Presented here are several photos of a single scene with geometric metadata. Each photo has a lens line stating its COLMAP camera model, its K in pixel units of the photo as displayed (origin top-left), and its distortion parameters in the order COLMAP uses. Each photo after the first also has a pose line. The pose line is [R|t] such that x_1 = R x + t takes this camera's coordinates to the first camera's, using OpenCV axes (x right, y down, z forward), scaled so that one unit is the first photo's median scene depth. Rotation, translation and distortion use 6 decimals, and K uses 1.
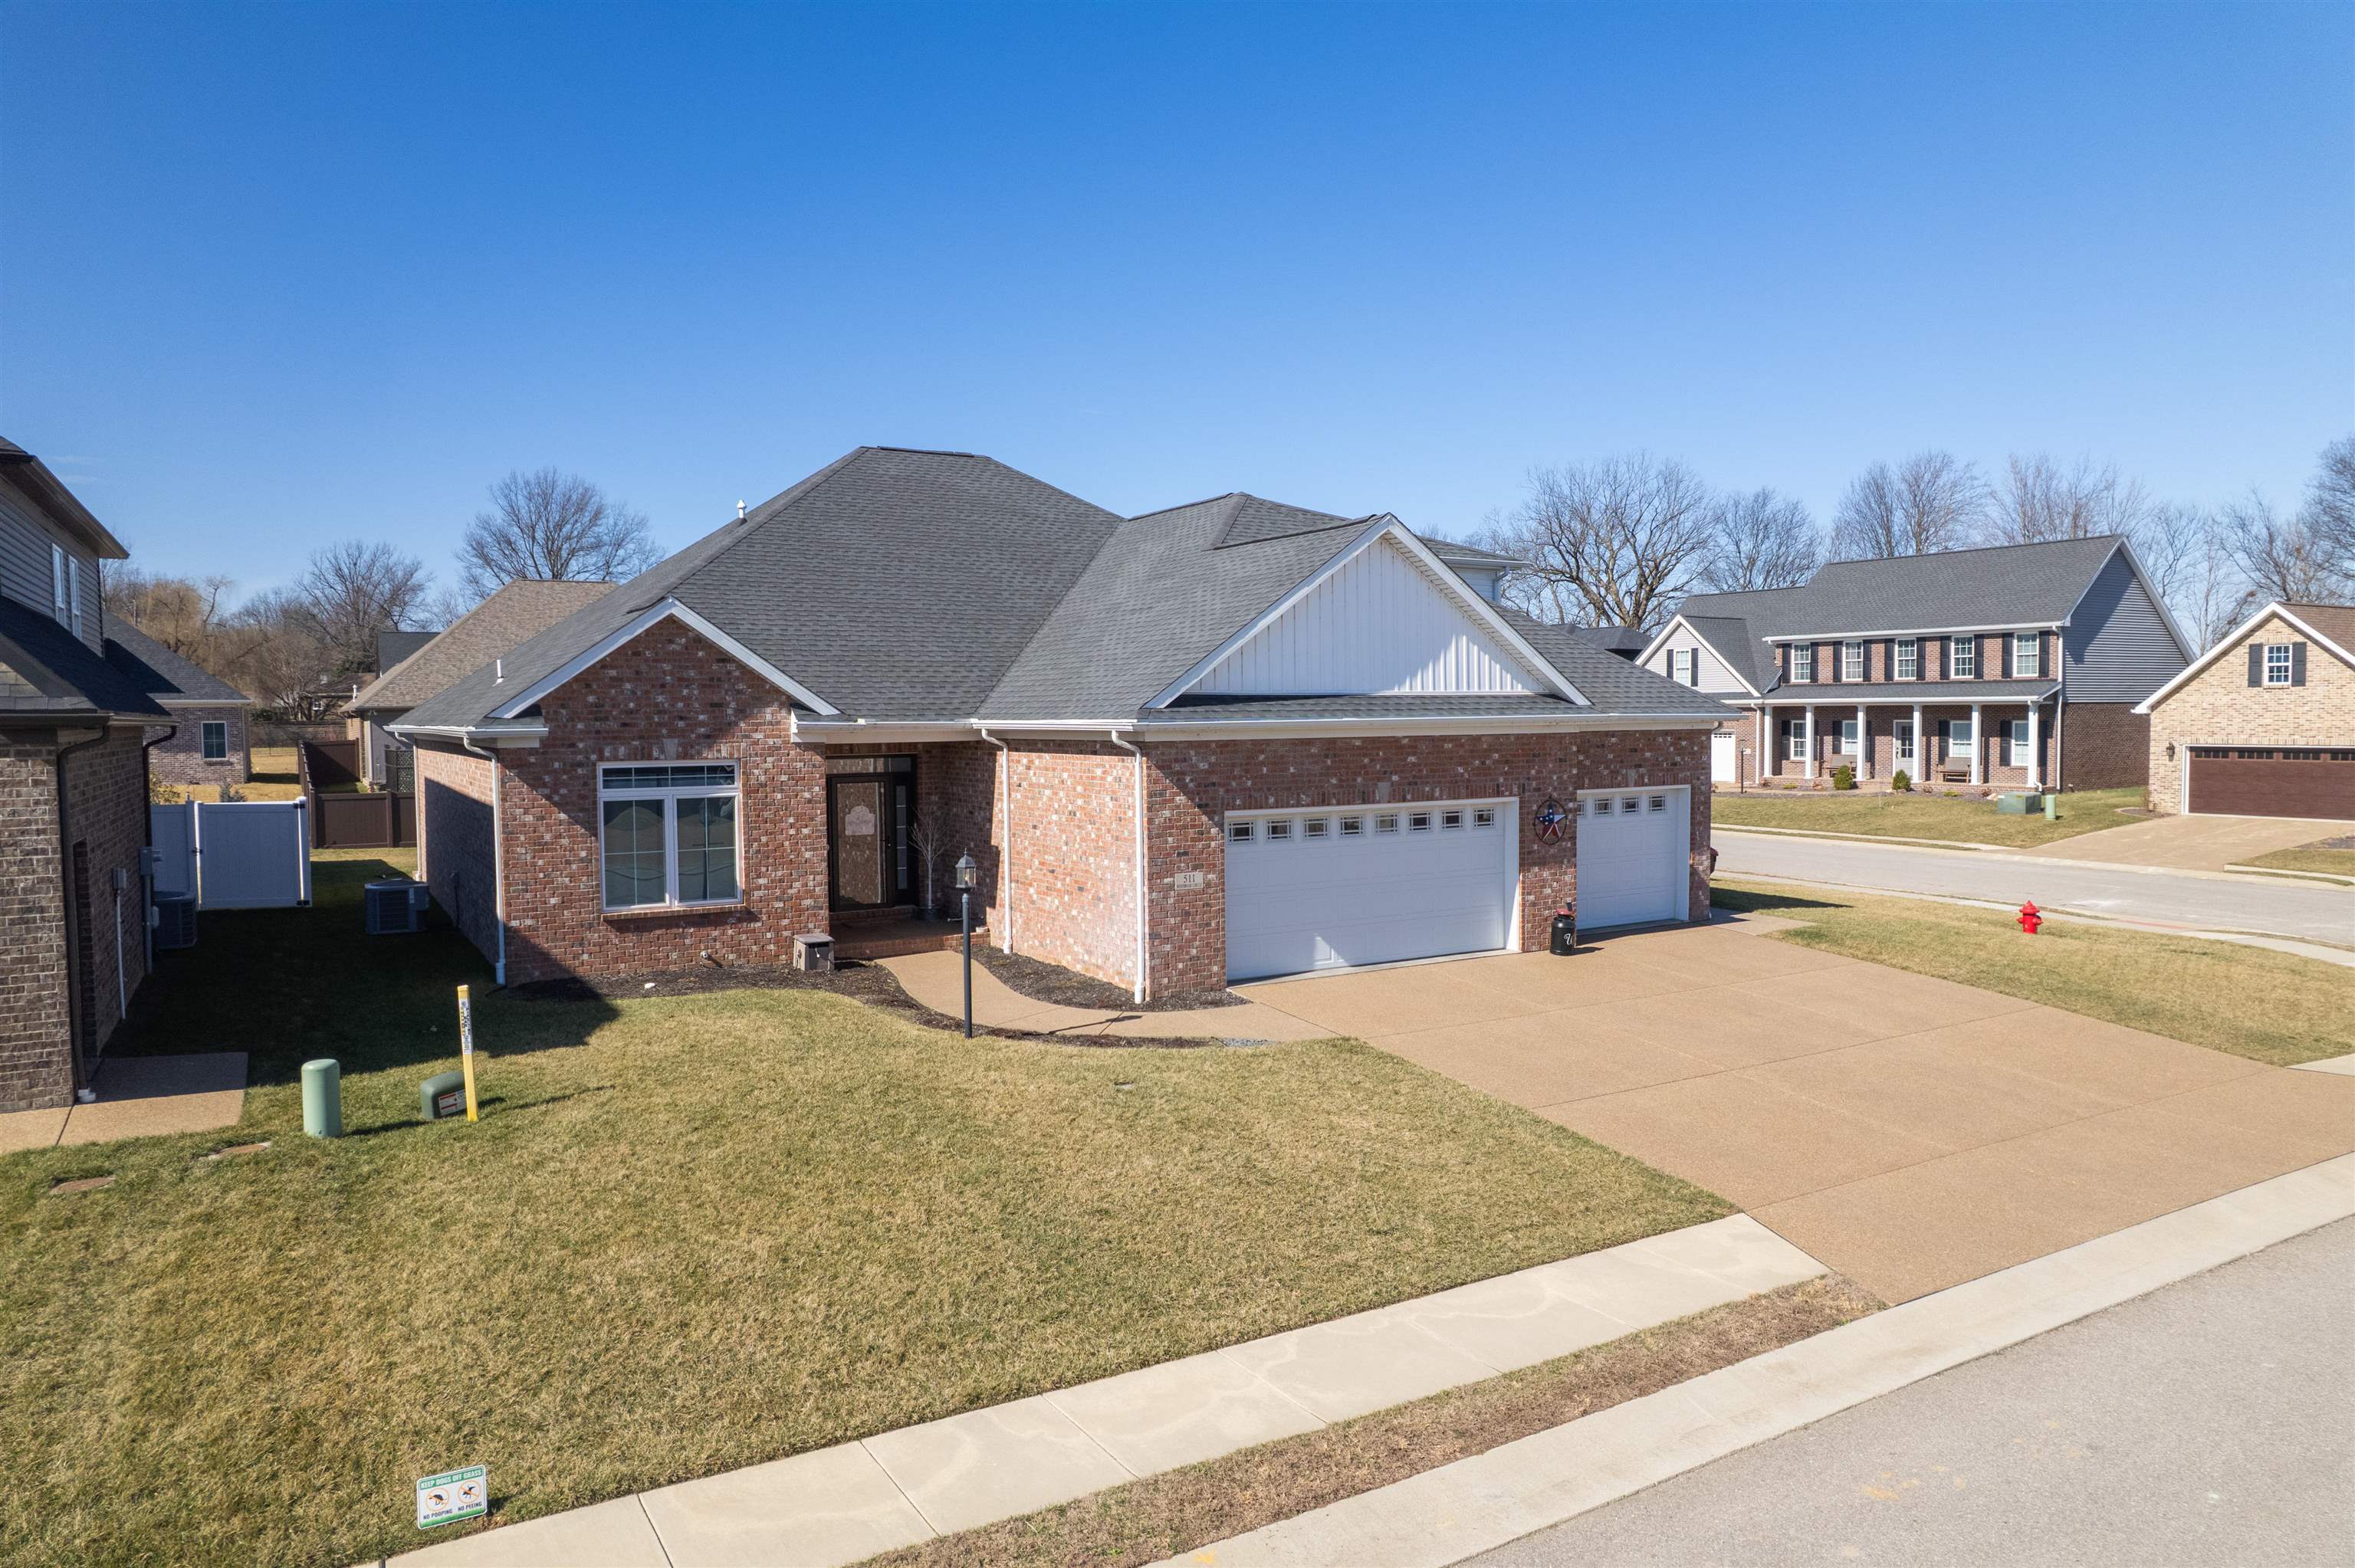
lens RADIAL K [[1485.4, 0, 1173.0], [0, 1485.4, 777.4], [0, 0, 1]] dist [-0.020316, 0.008492]
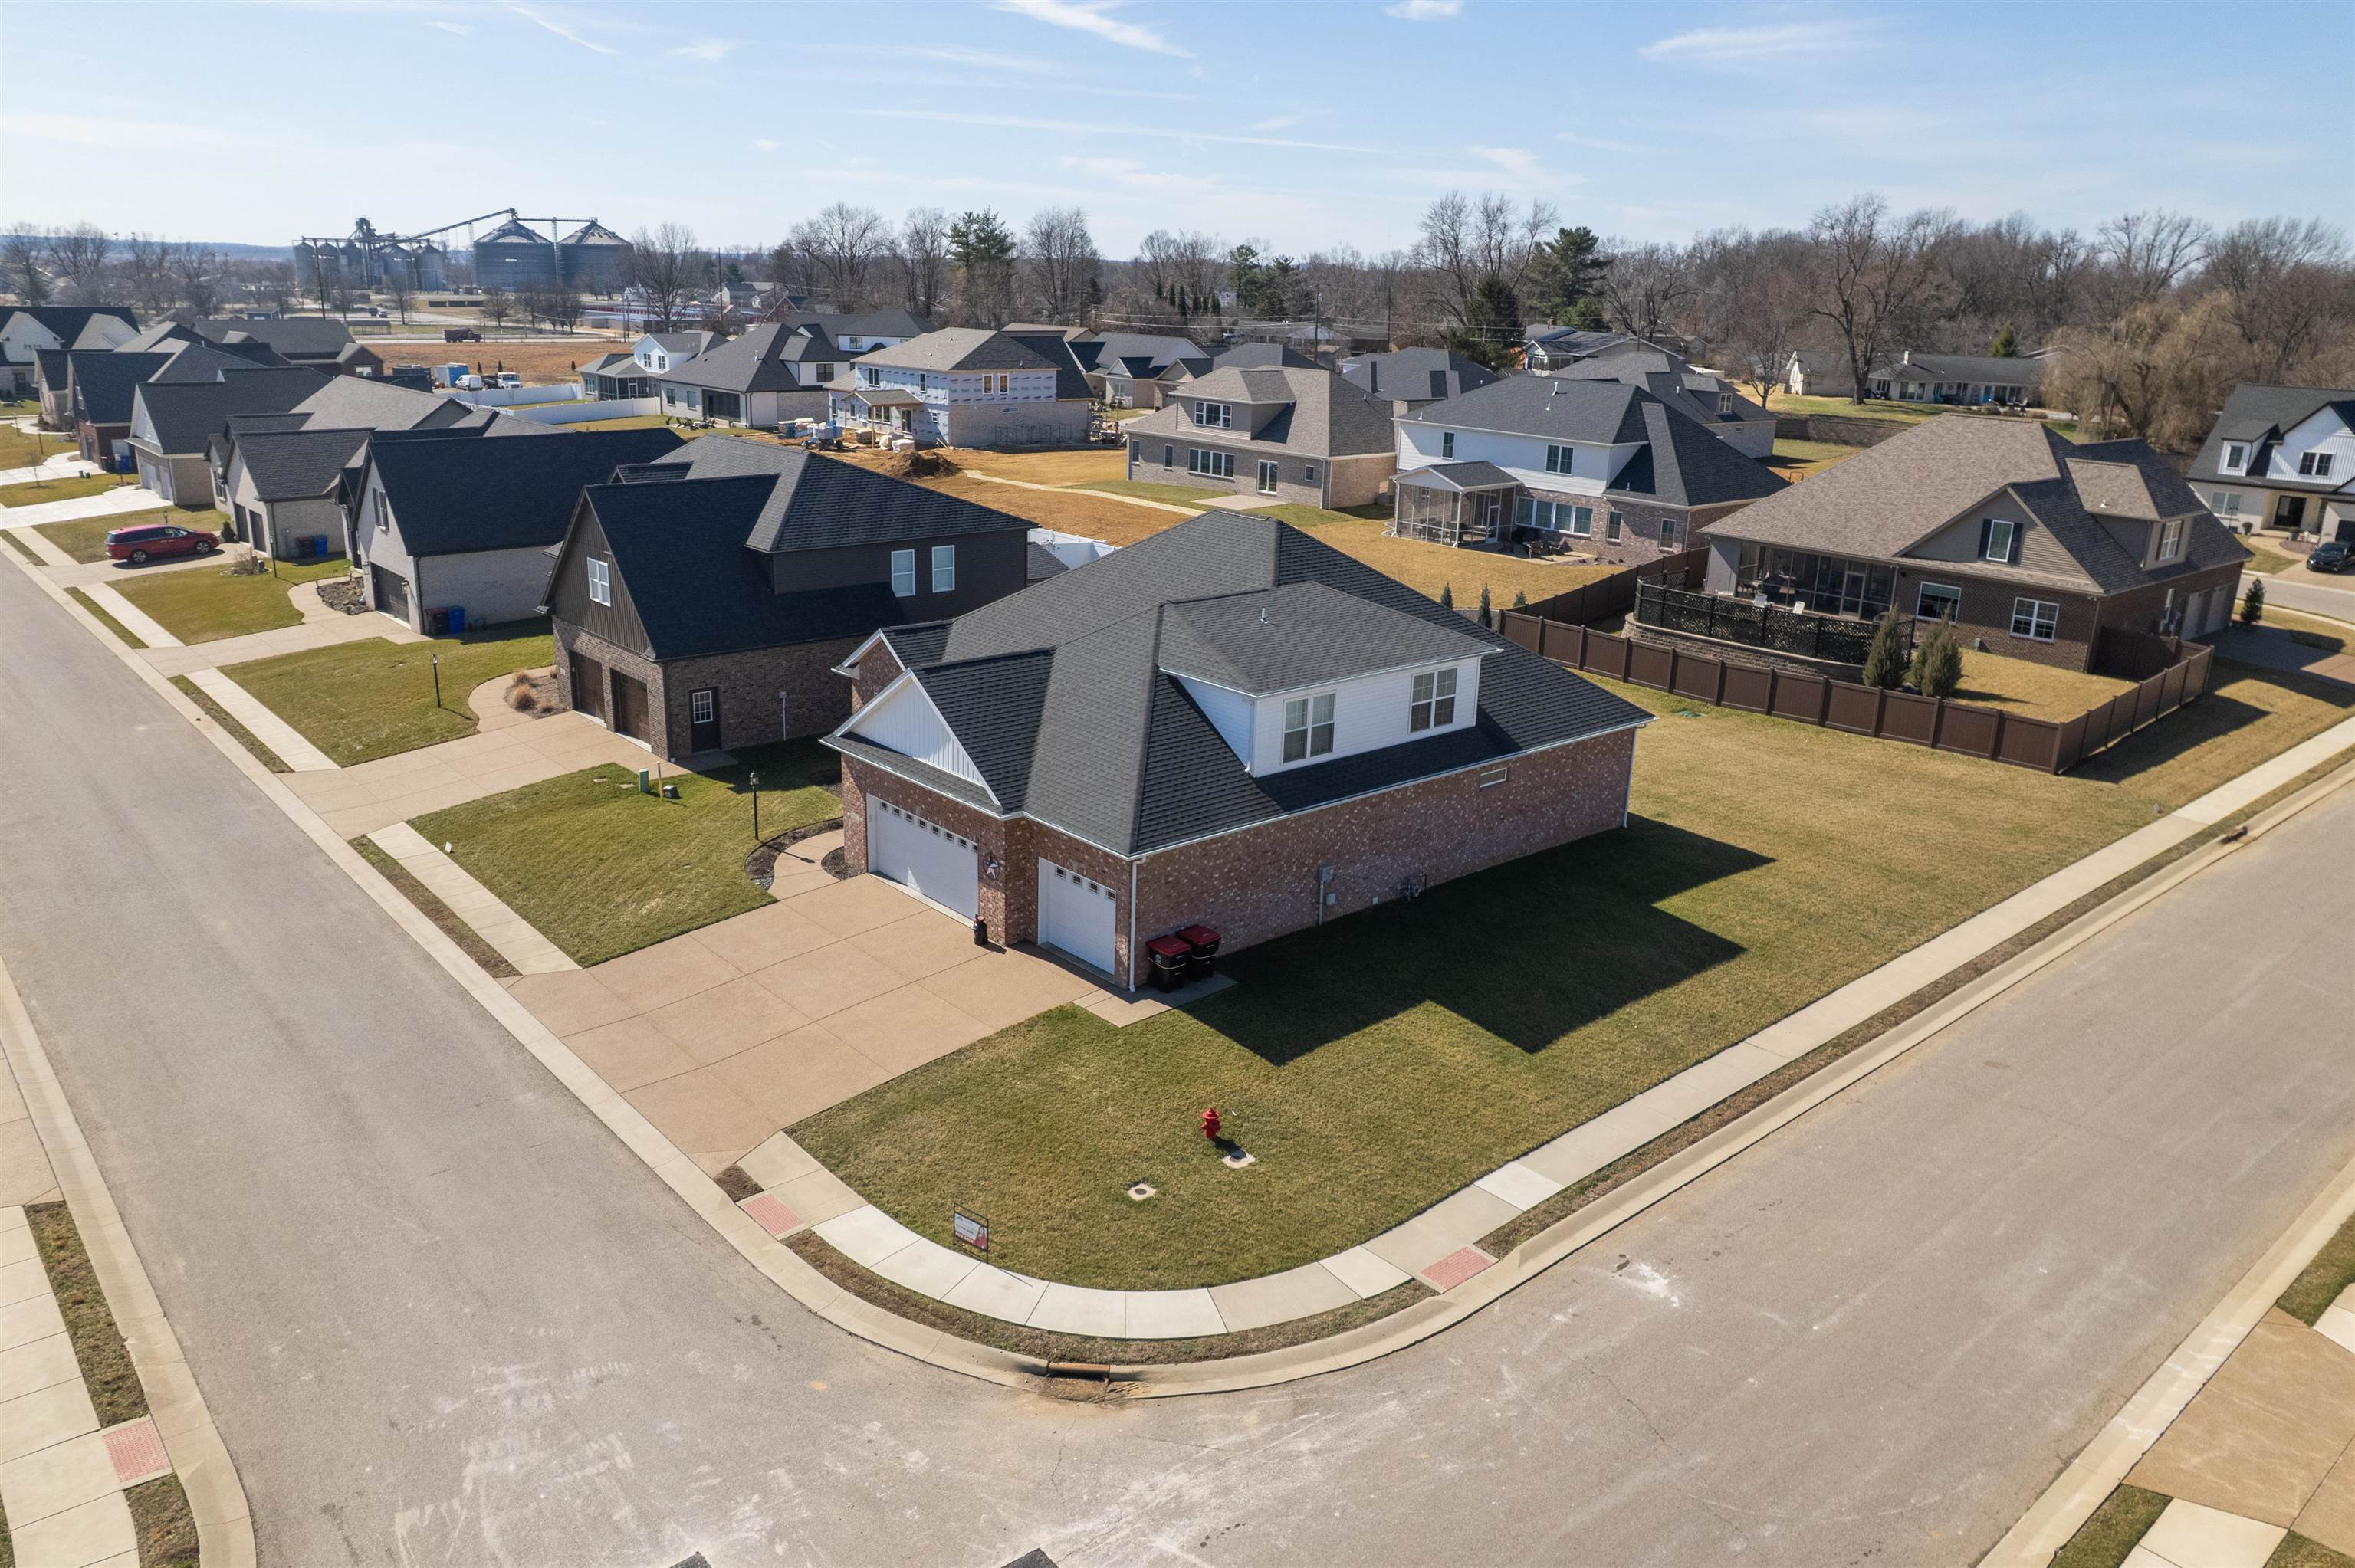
lens RADIAL K [[1639.9, 0, 1180.3], [0, 1639.9, 786.7], [0, 0, 1]] dist [-0.022737, 0.008934]
pose [[0.185184, 0.308540, -0.933011, 2.119265], [-0.078389, 0.951045, 0.298945, -0.661357], [0.979572, 0.017778, 0.200304, 0.922032]]
